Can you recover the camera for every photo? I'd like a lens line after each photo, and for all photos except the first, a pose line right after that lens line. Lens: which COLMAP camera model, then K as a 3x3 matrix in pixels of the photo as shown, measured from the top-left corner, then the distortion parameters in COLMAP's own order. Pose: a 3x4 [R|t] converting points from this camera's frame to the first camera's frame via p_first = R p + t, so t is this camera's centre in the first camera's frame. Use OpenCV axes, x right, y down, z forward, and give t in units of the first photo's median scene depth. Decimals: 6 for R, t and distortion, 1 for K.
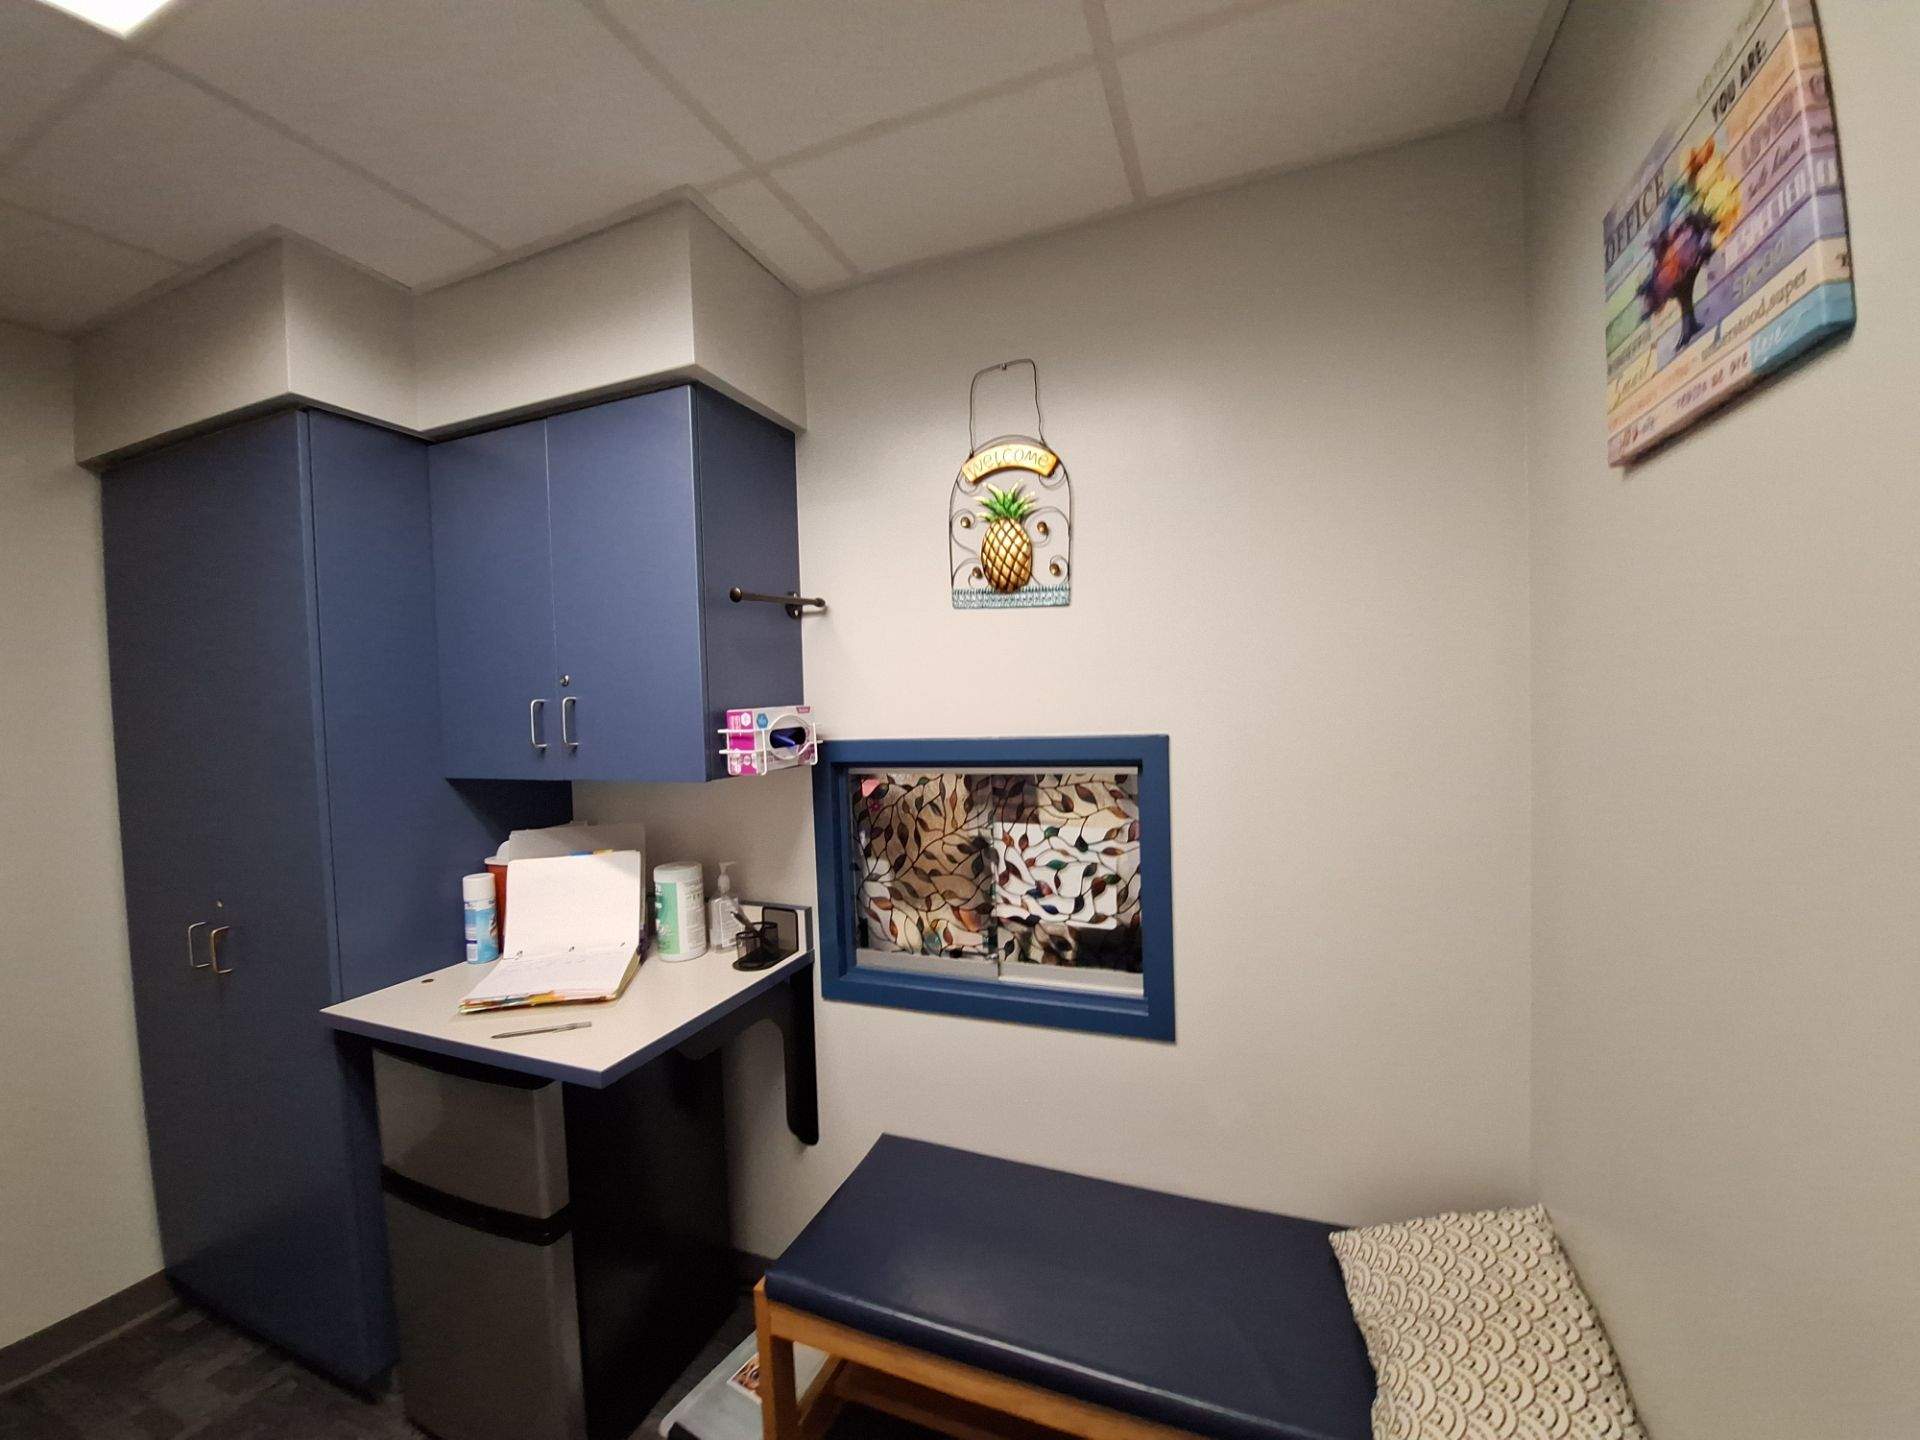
lens RADIAL K [[762.2, 0, 962.8], [0, 762.2, 726.0], [0, 0, 1]] dist [-0.006487, -0.010633]
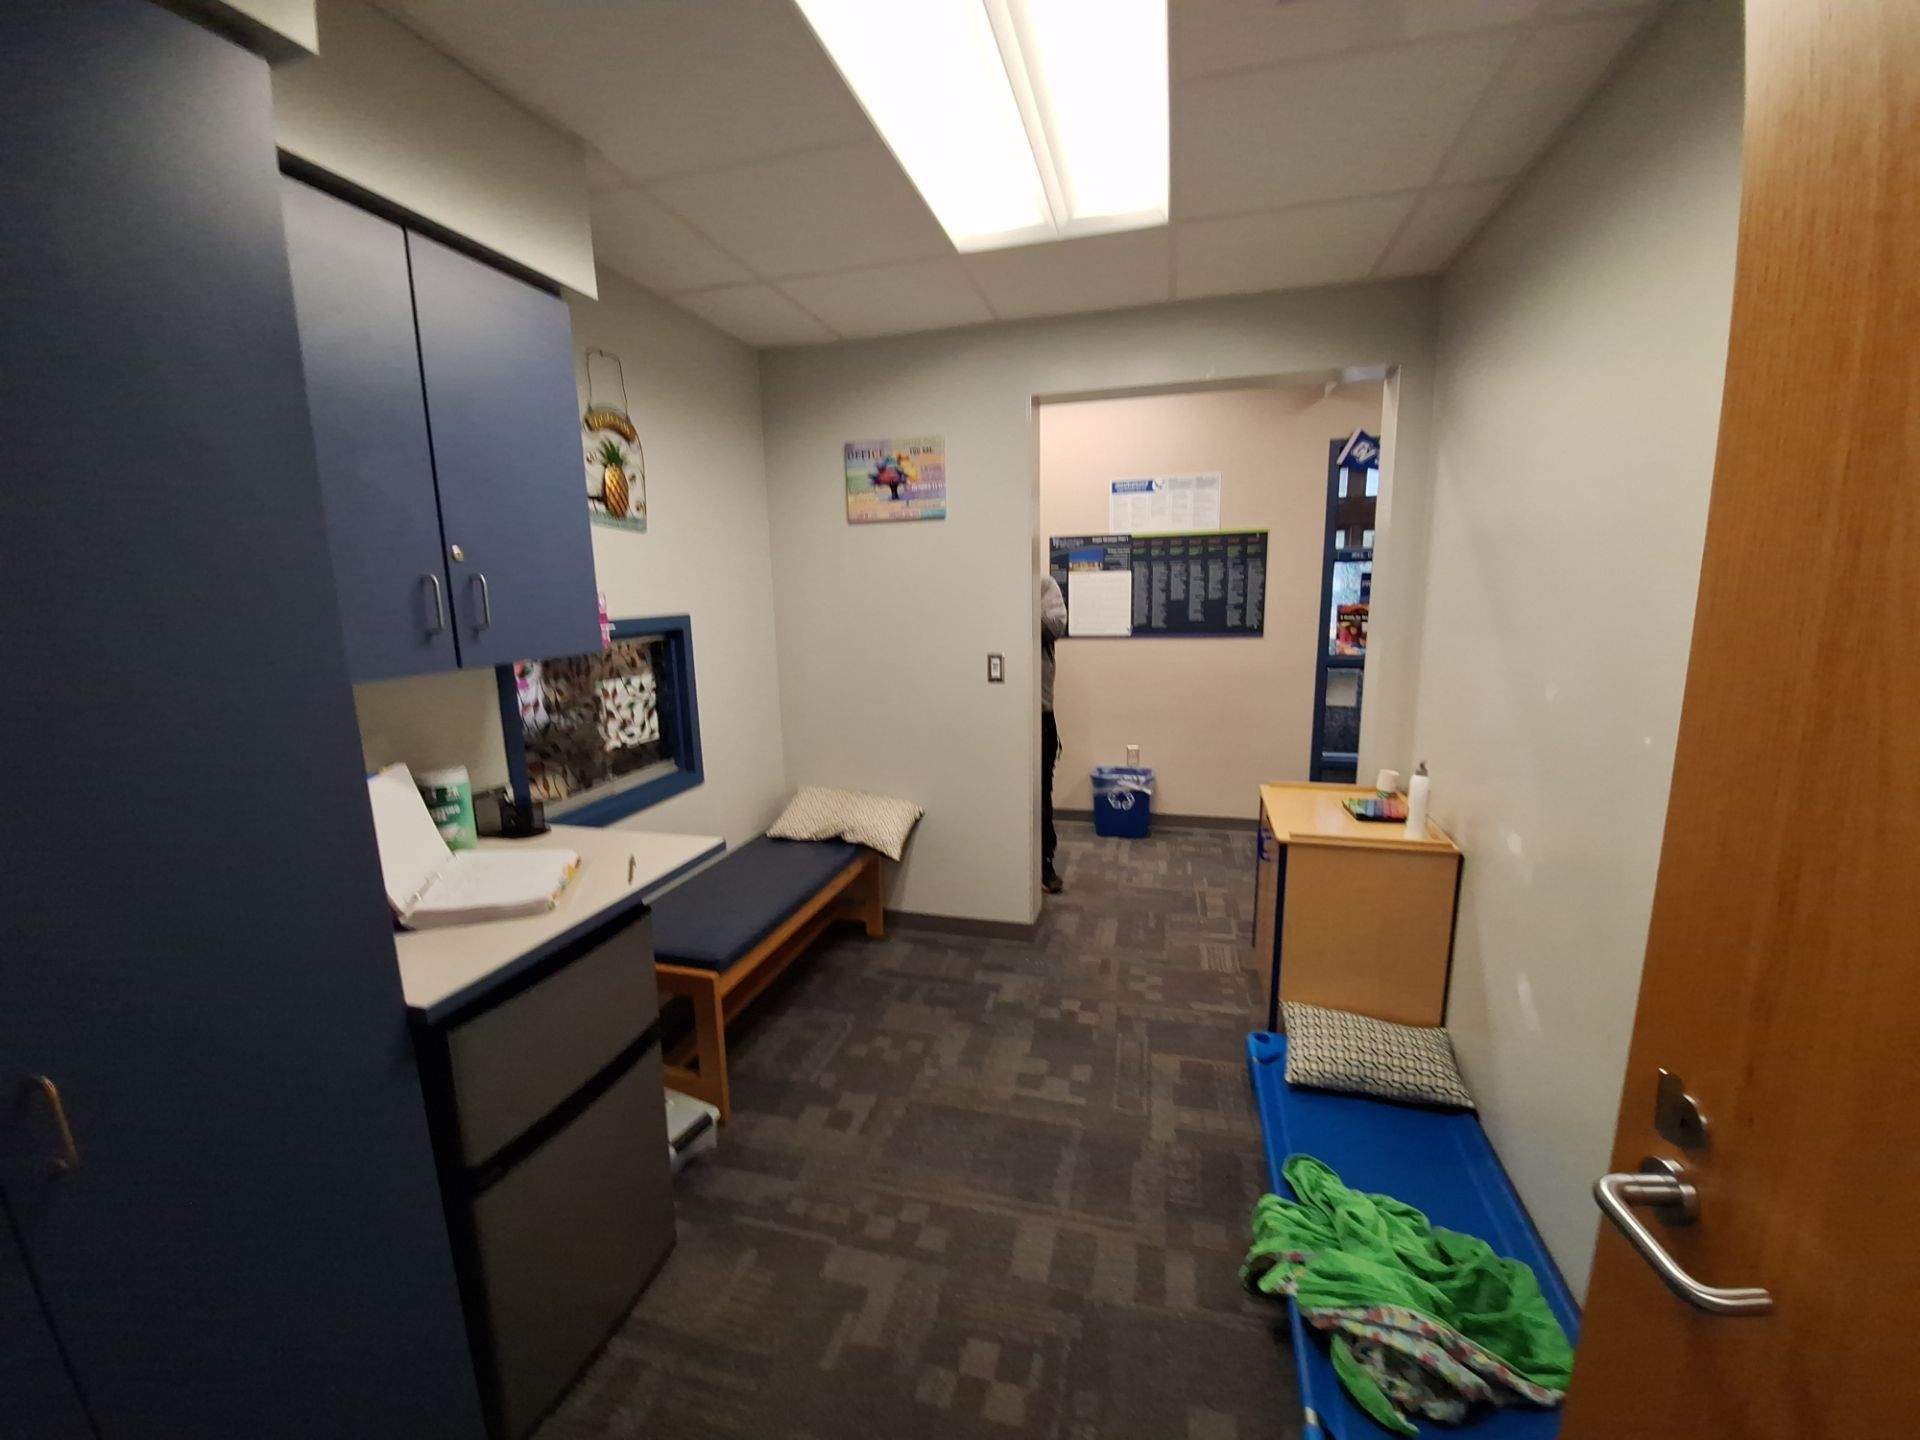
lens RADIAL K [[755.6, 0, 953.9], [0, 755.6, 719.8], [0, 0, 1]] dist [-0.000171, -0.009772]
pose [[-0.096822, -0.142025, 0.985116, -1.422255], [0.053447, 0.987597, 0.147636, 0.026251], [-0.993866, 0.066946, -0.088030, 0.504331]]
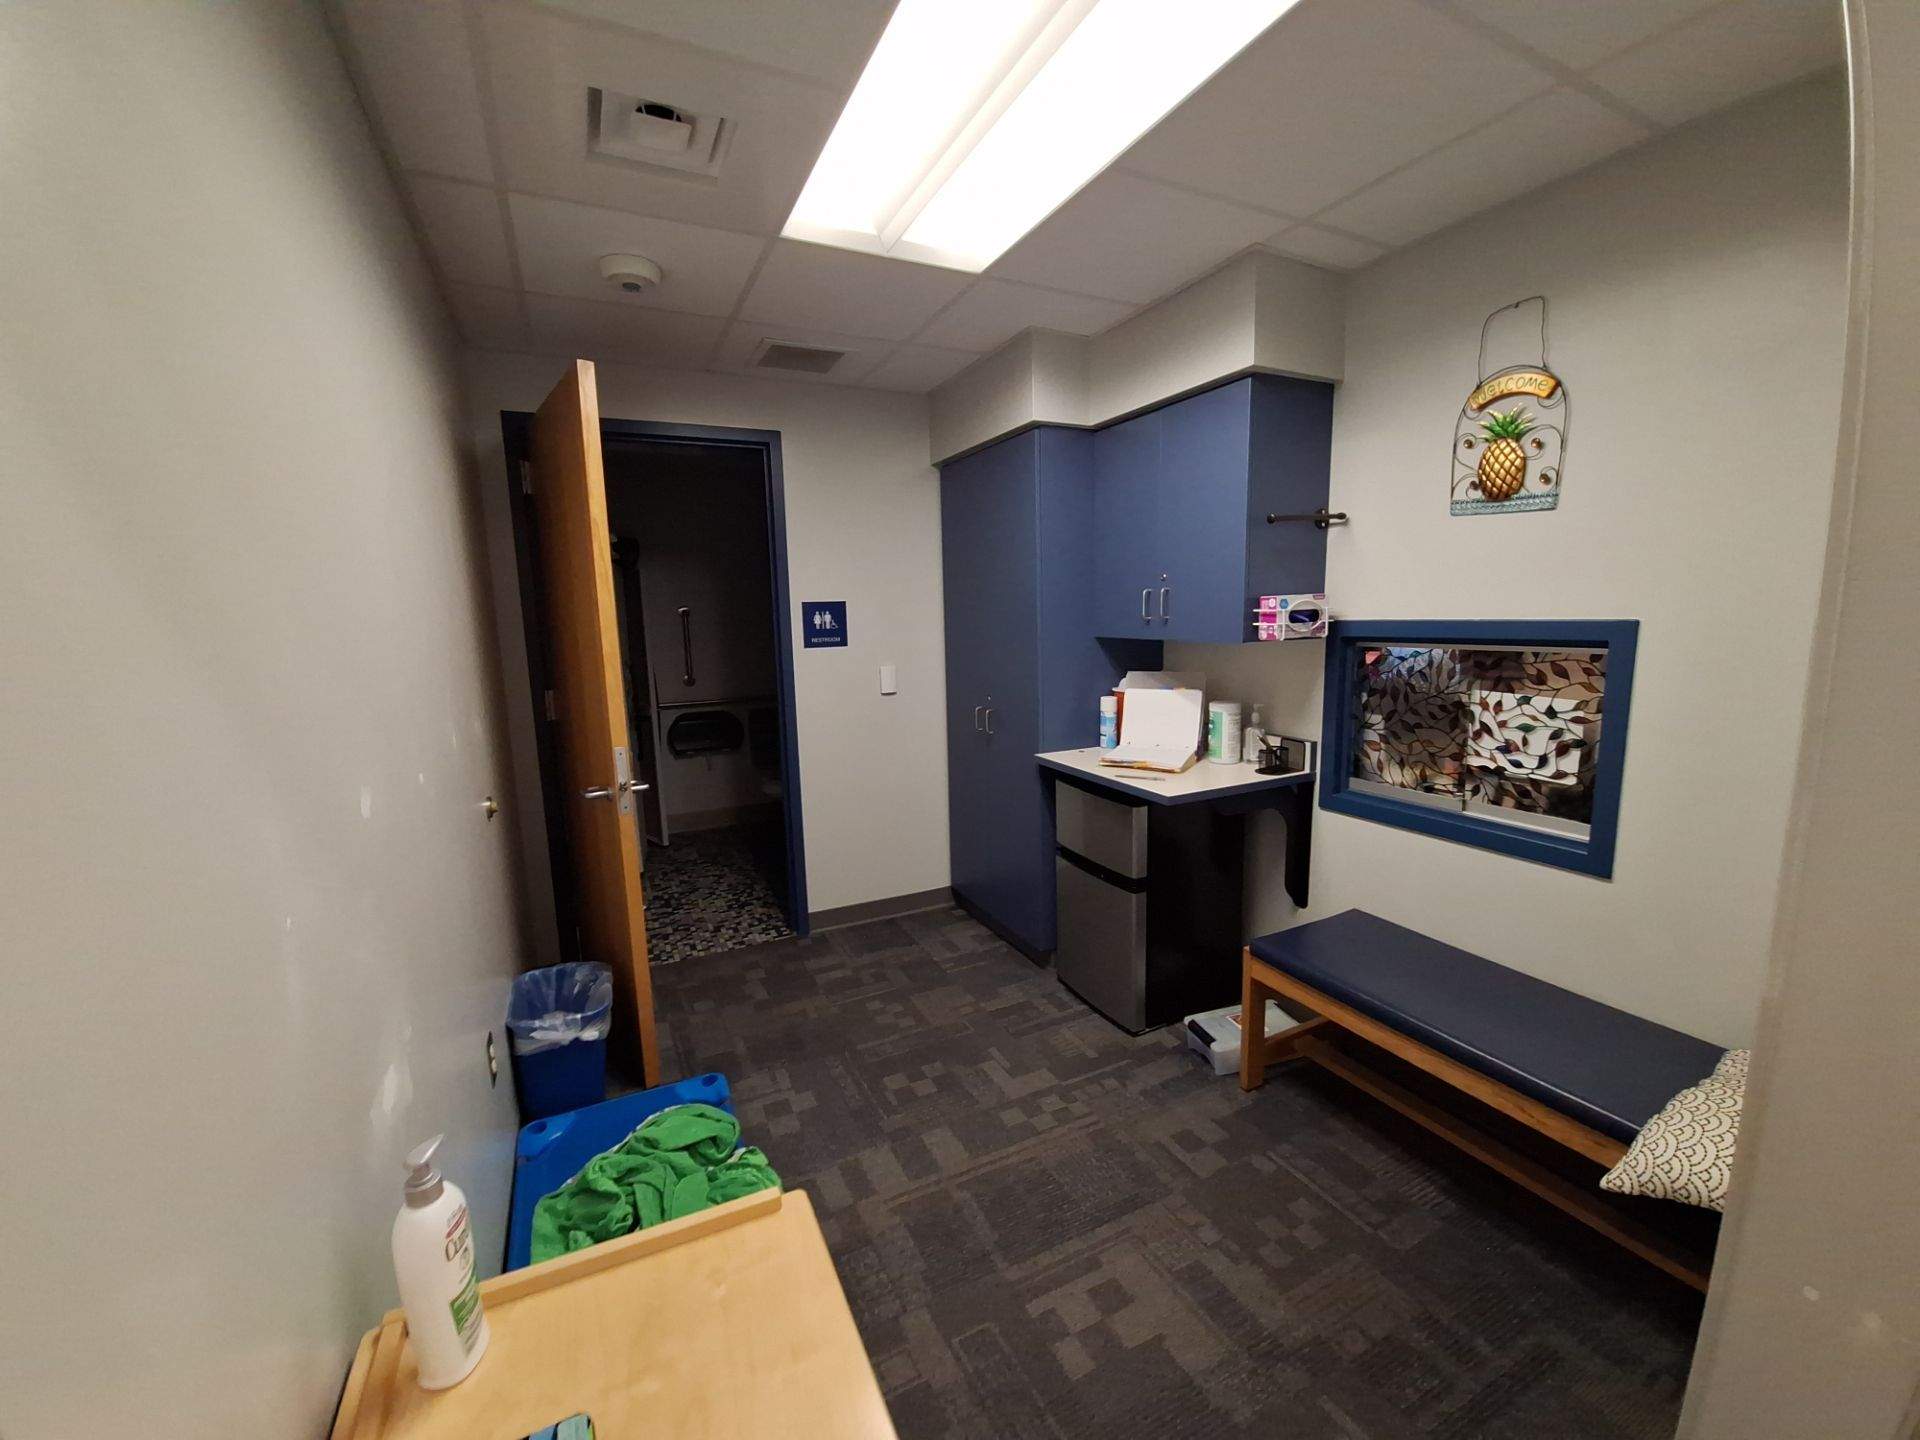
lens RADIAL K [[762.2, 0, 962.8], [0, 762.2, 726.0], [0, 0, 1]] dist [-0.006487, -0.010633]
pose [[0.742496, 0.113698, -0.660130, 0.254593], [-0.021217, 0.988987, 0.146475, 0.022510], [0.669514, -0.094752, 0.736731, -0.489724]]
